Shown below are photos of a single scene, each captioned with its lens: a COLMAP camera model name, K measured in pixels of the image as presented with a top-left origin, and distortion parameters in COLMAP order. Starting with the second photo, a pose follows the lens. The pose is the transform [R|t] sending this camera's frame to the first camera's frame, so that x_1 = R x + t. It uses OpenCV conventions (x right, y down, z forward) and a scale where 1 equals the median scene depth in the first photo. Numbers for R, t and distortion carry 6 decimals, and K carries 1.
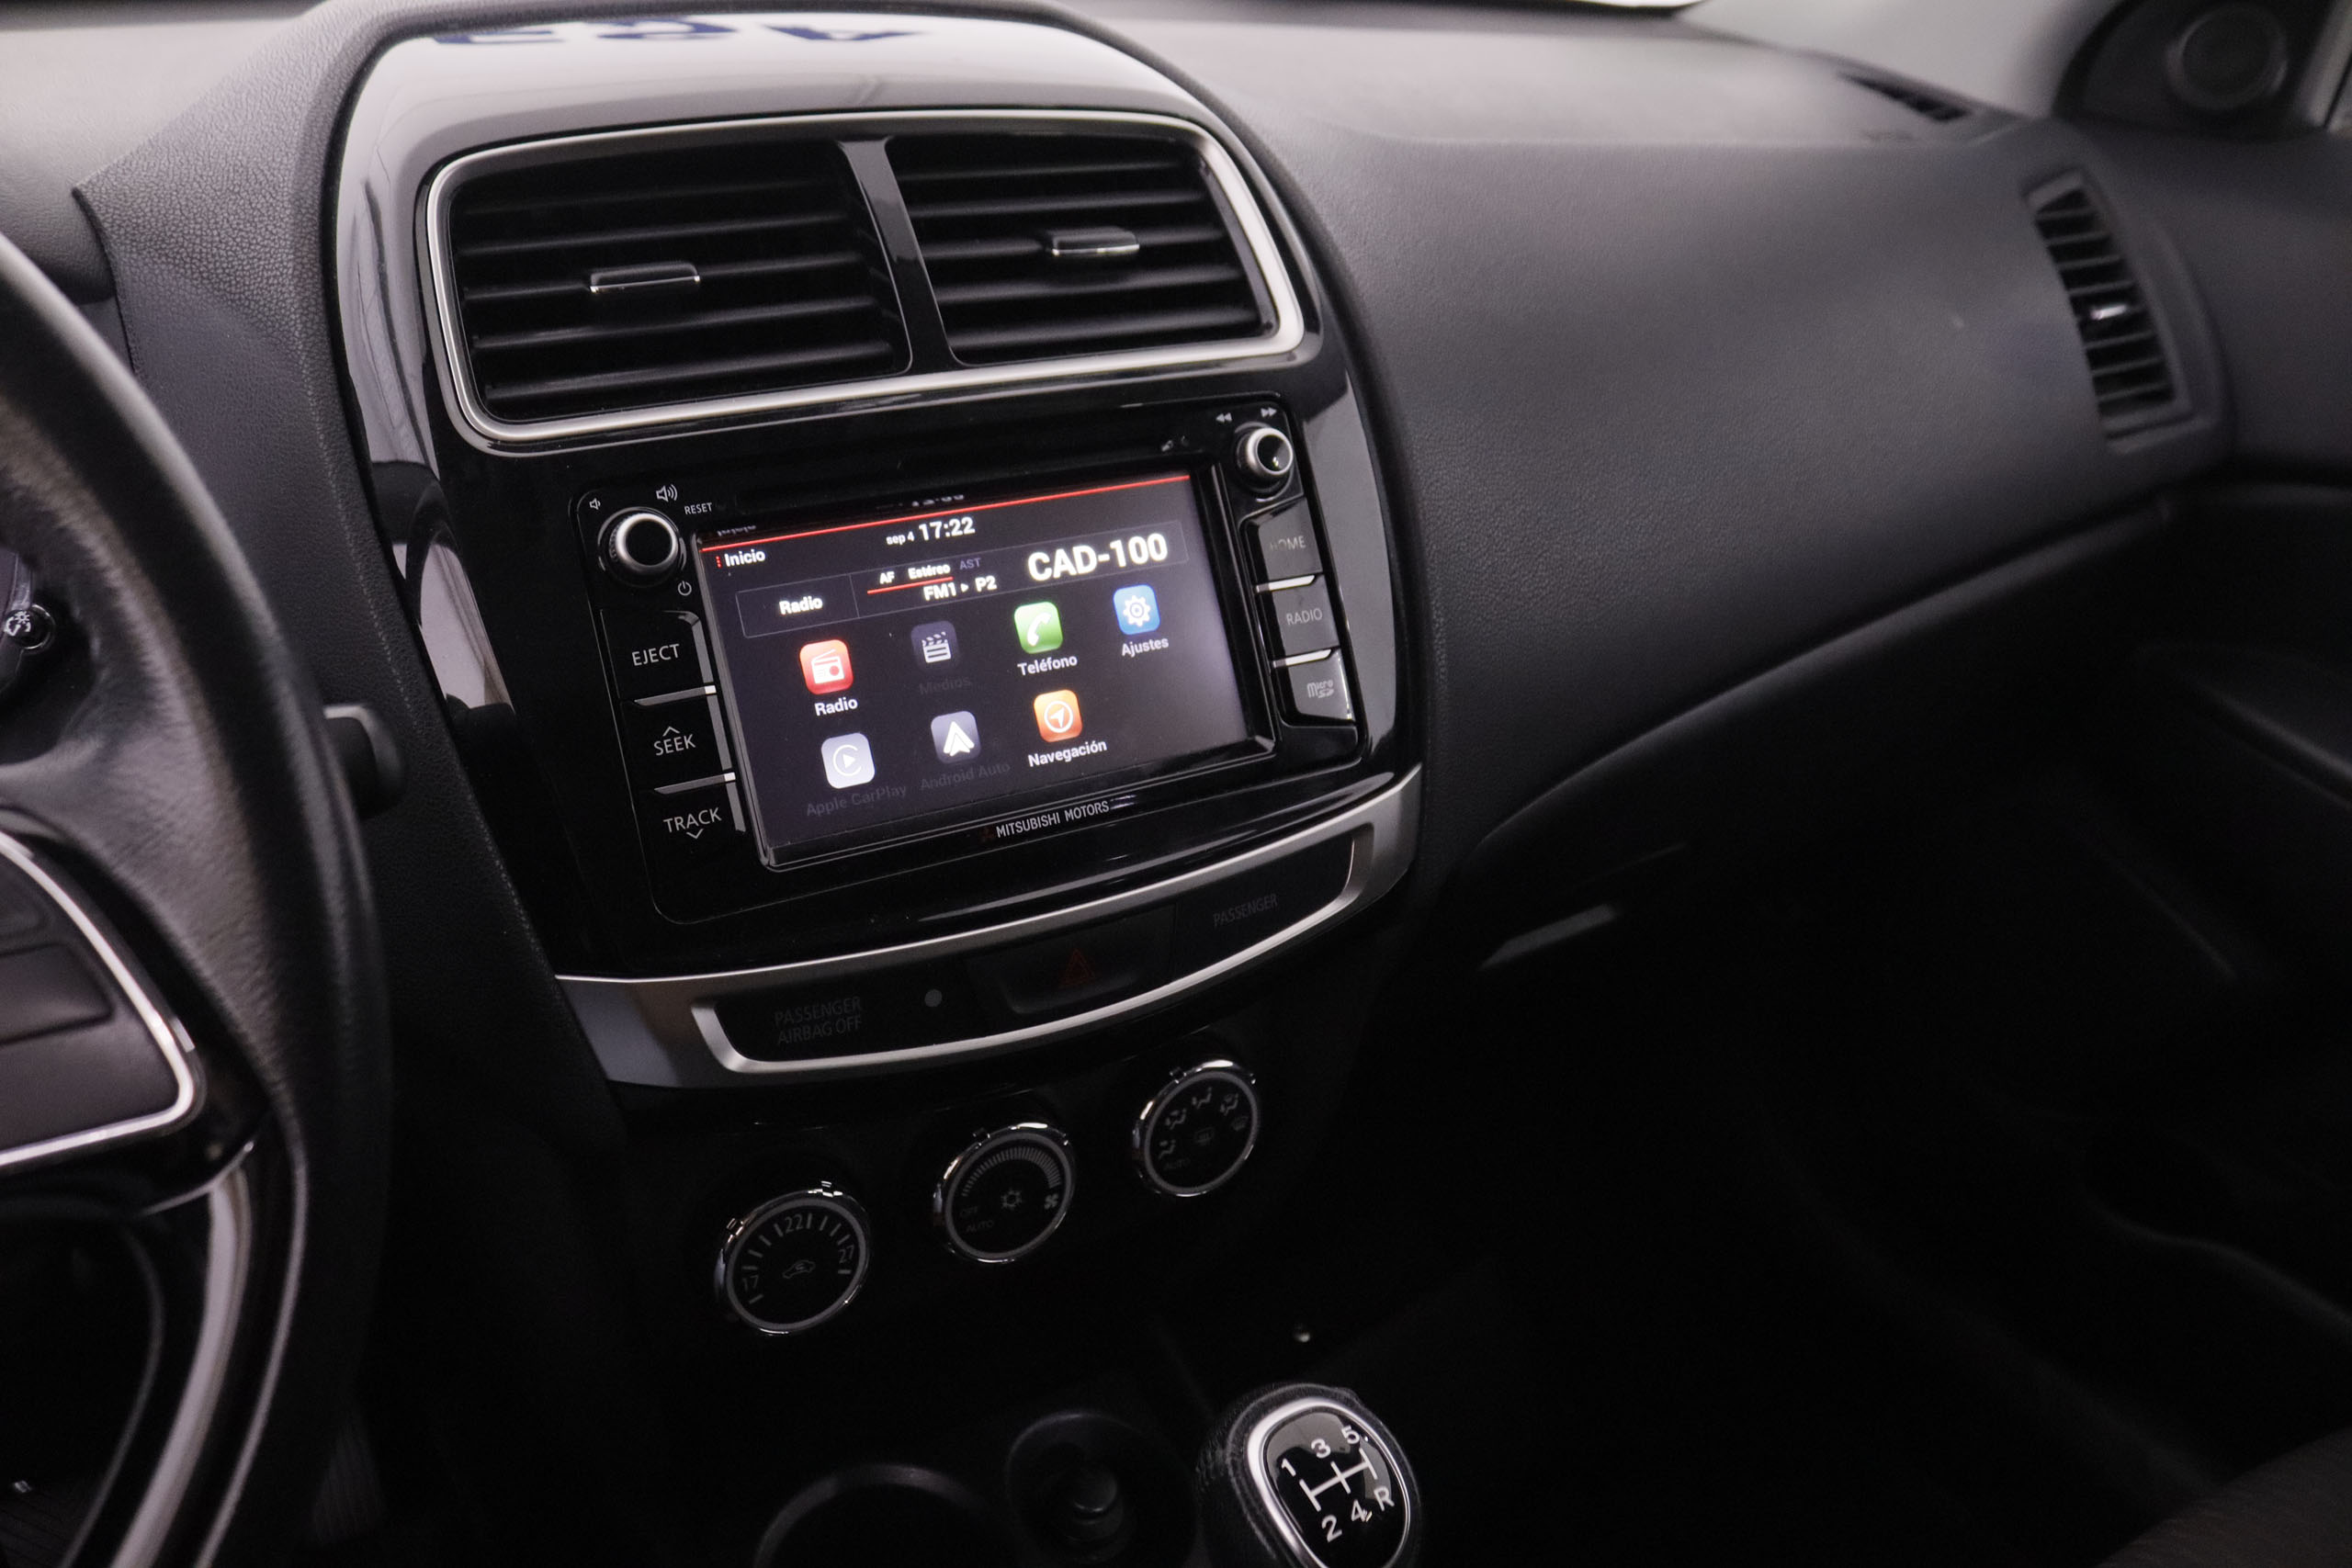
lens RADIAL K [[1921.3, 0, 1176.0], [0, 1921.3, 784.0], [0, 0, 1]] dist [-0.183410, 0.132641]
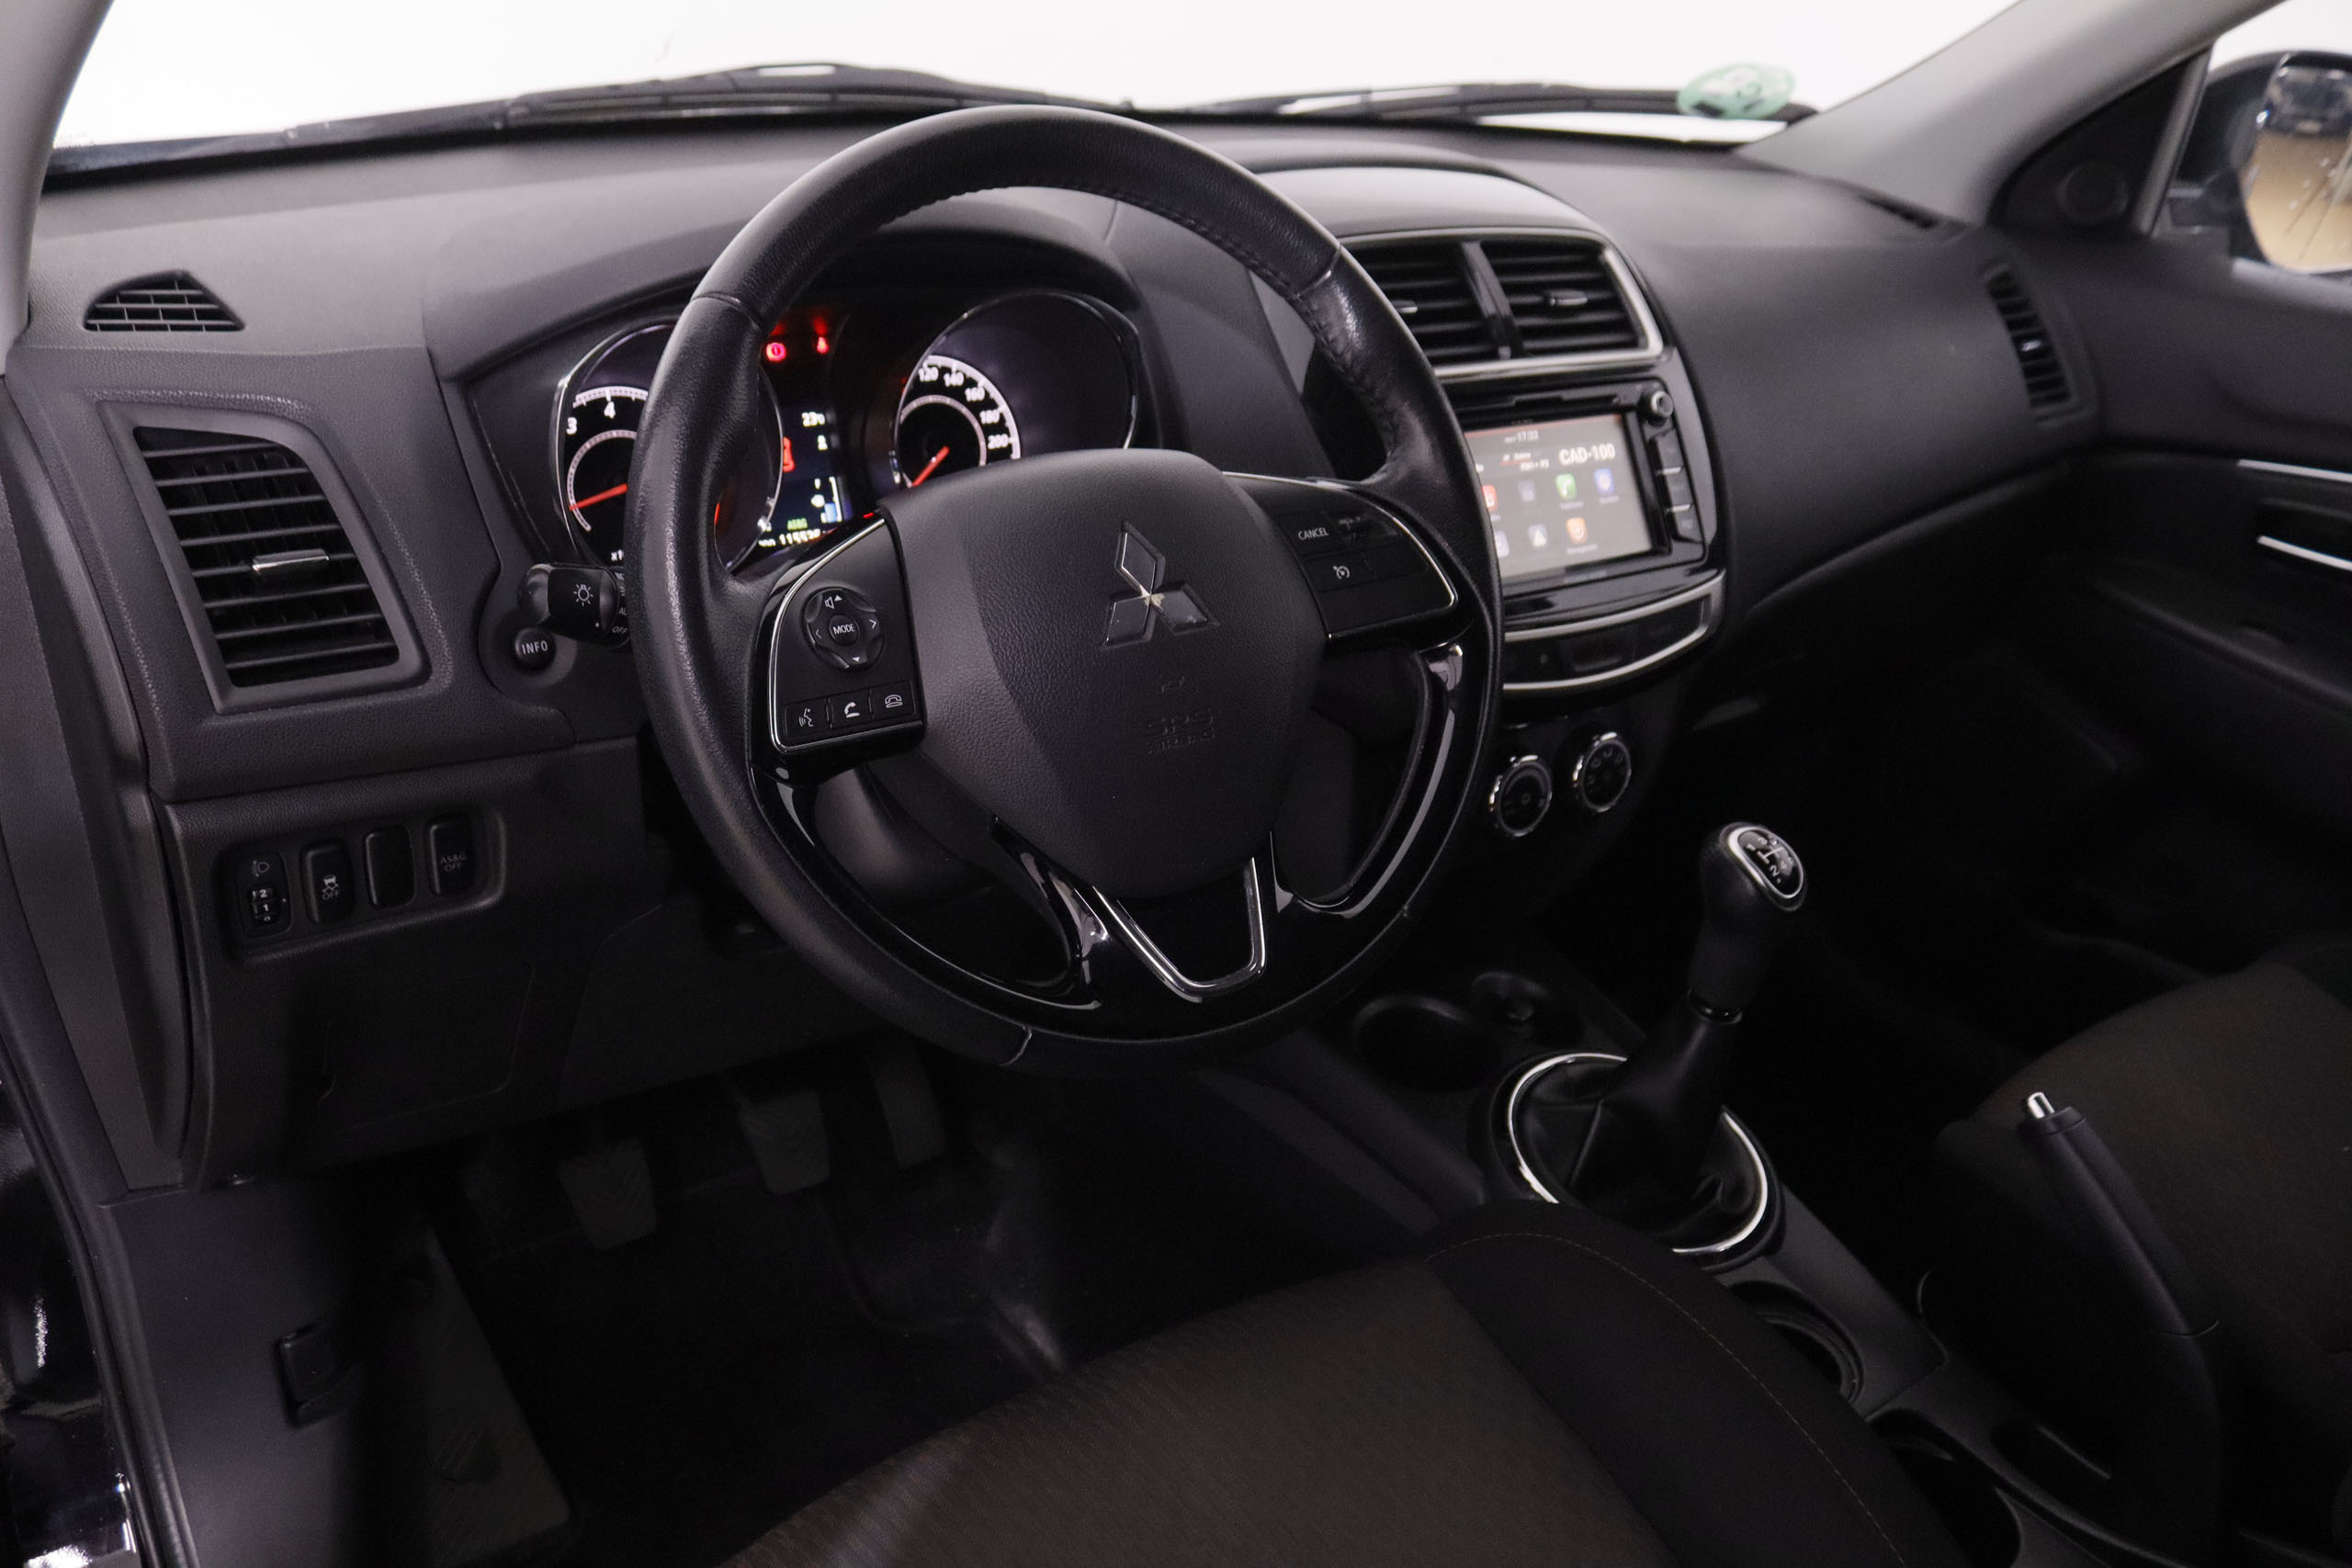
lens RADIAL K [[1921.3, 0, 1176.0], [0, 1921.3, 784.0], [0, 0, 1]] dist [-0.183410, 0.132641]
pose [[0.996725, -0.015684, 0.079324, -0.602496], [0.018306, 0.999306, -0.032428, 0.268992], [-0.078761, 0.033774, 0.996321, -0.882470]]
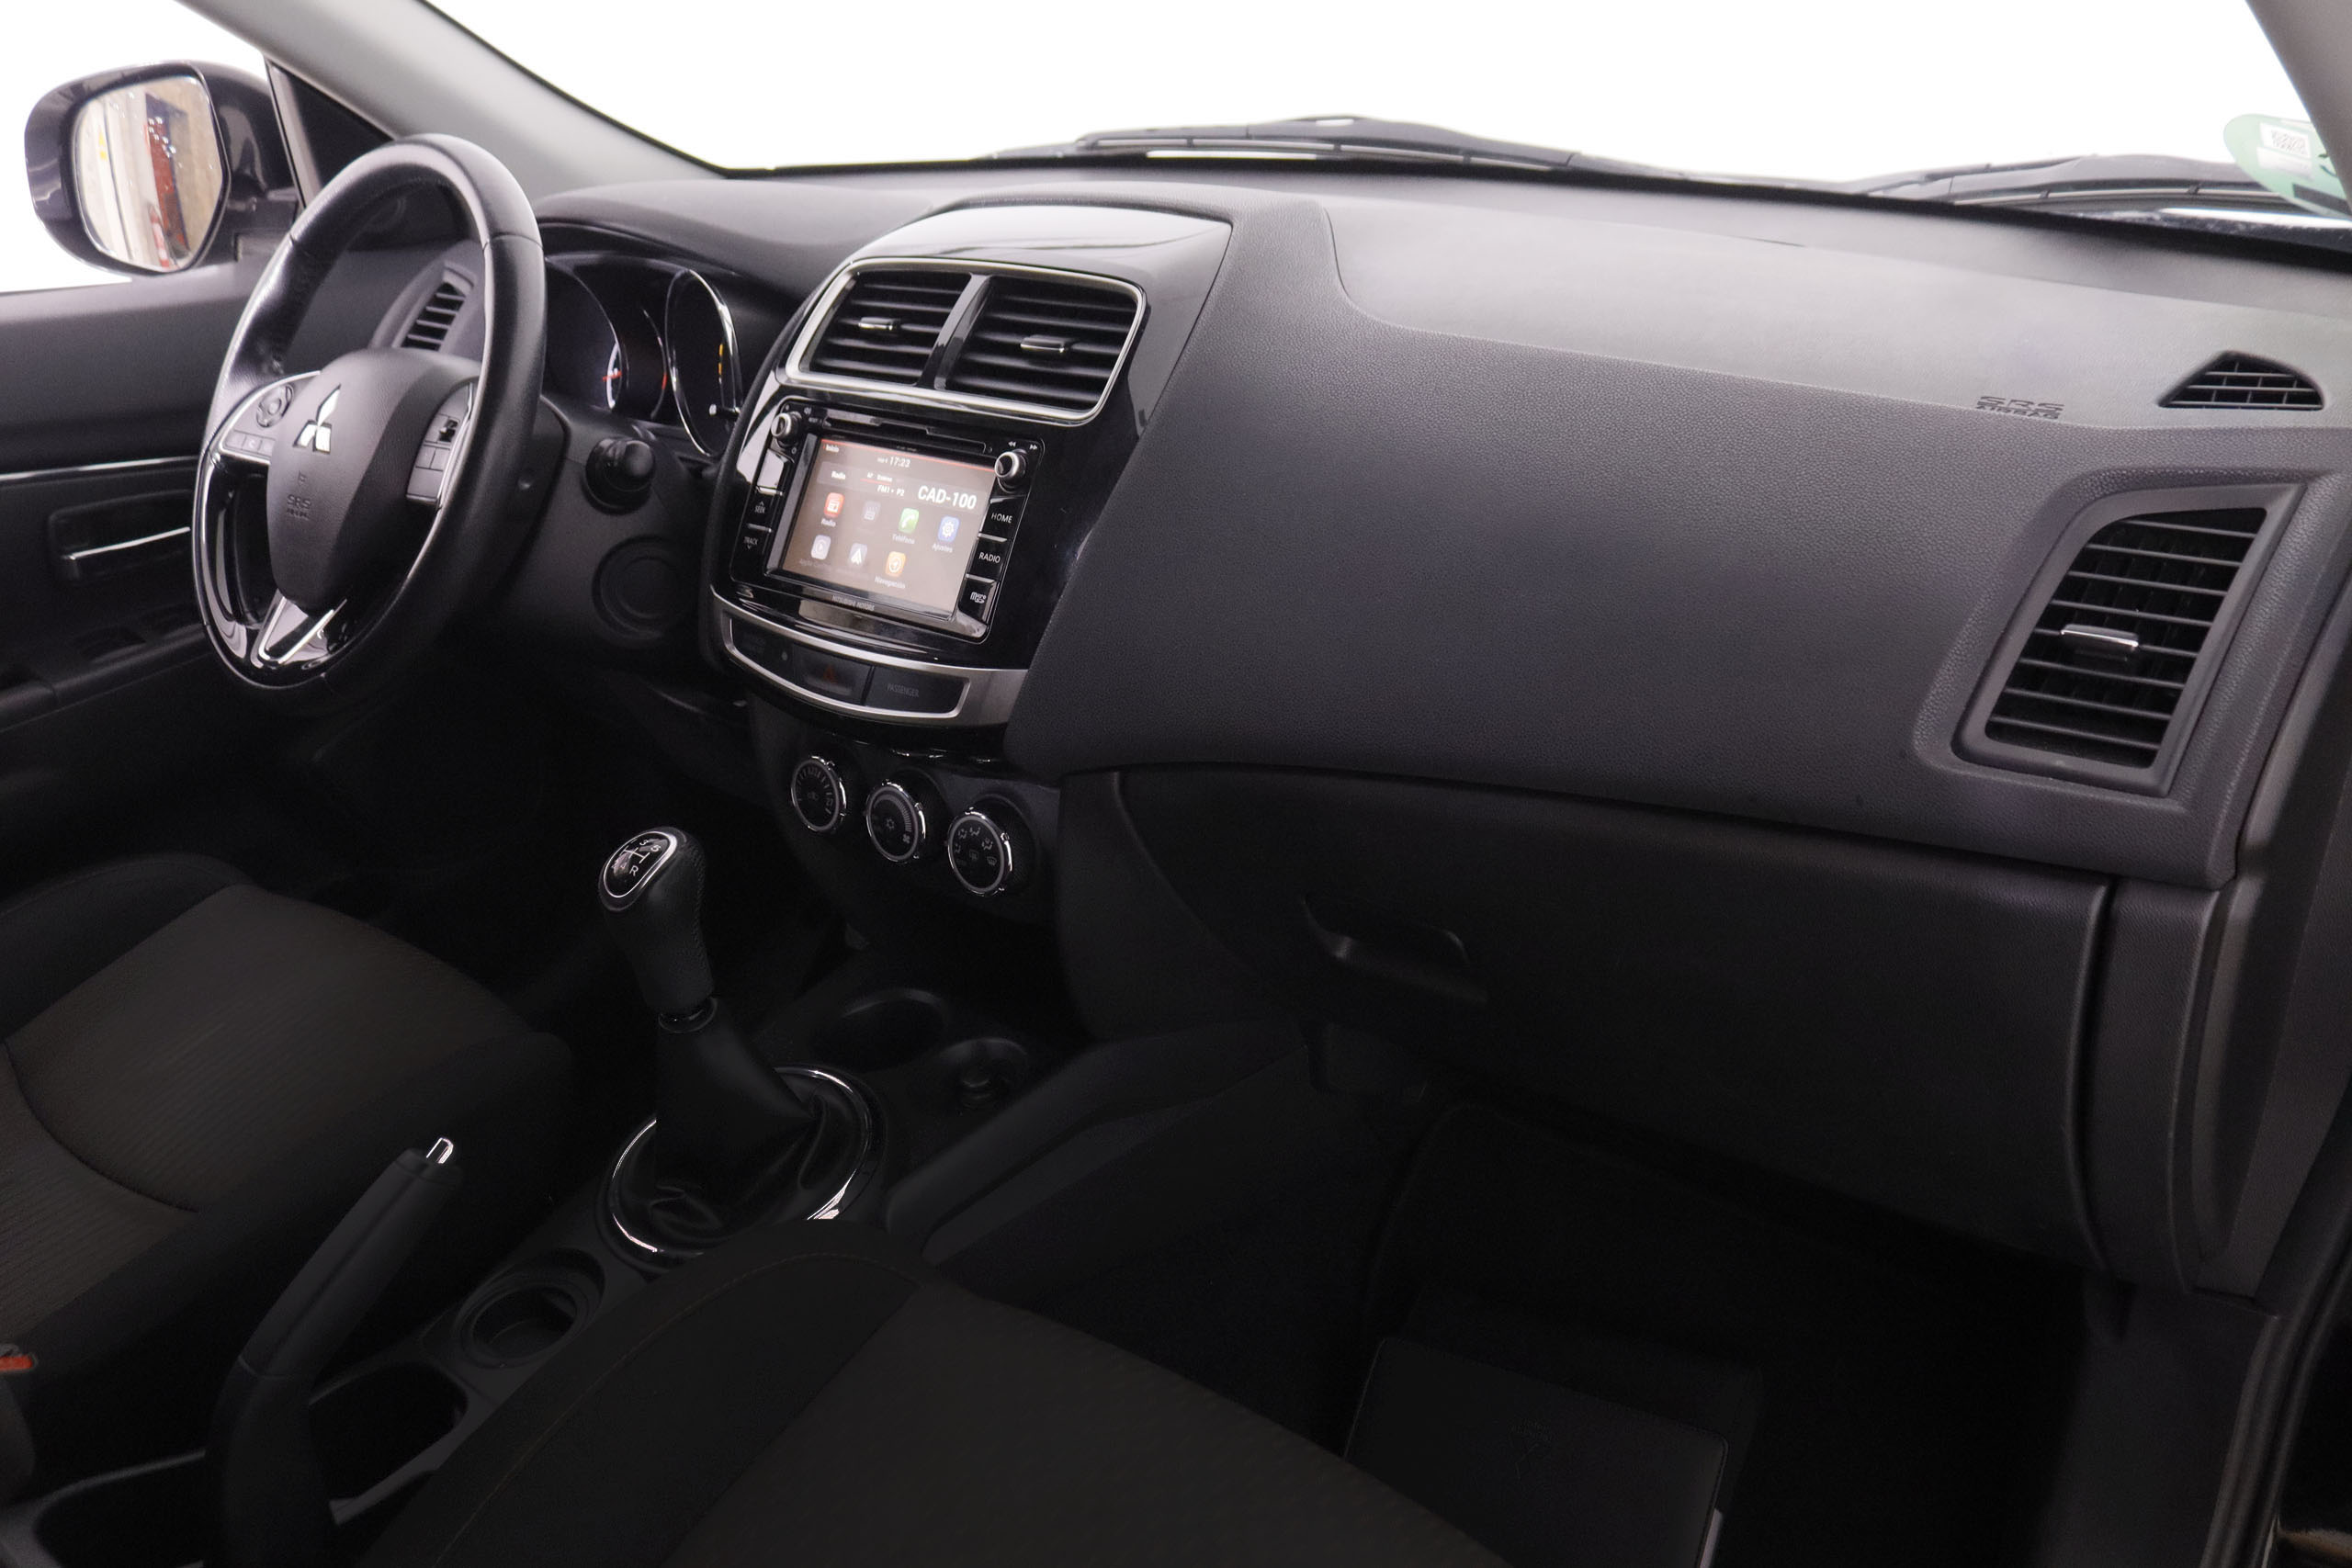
lens RADIAL K [[1921.3, 0, 1176.0], [0, 1921.3, 784.0], [0, 0, 1]] dist [-0.183410, 0.132641]
pose [[0.317408, 0.318803, -0.893094, 1.747040], [-0.384466, 0.904182, 0.186120, -0.289257], [0.866855, 0.284288, 0.409564, 0.477625]]
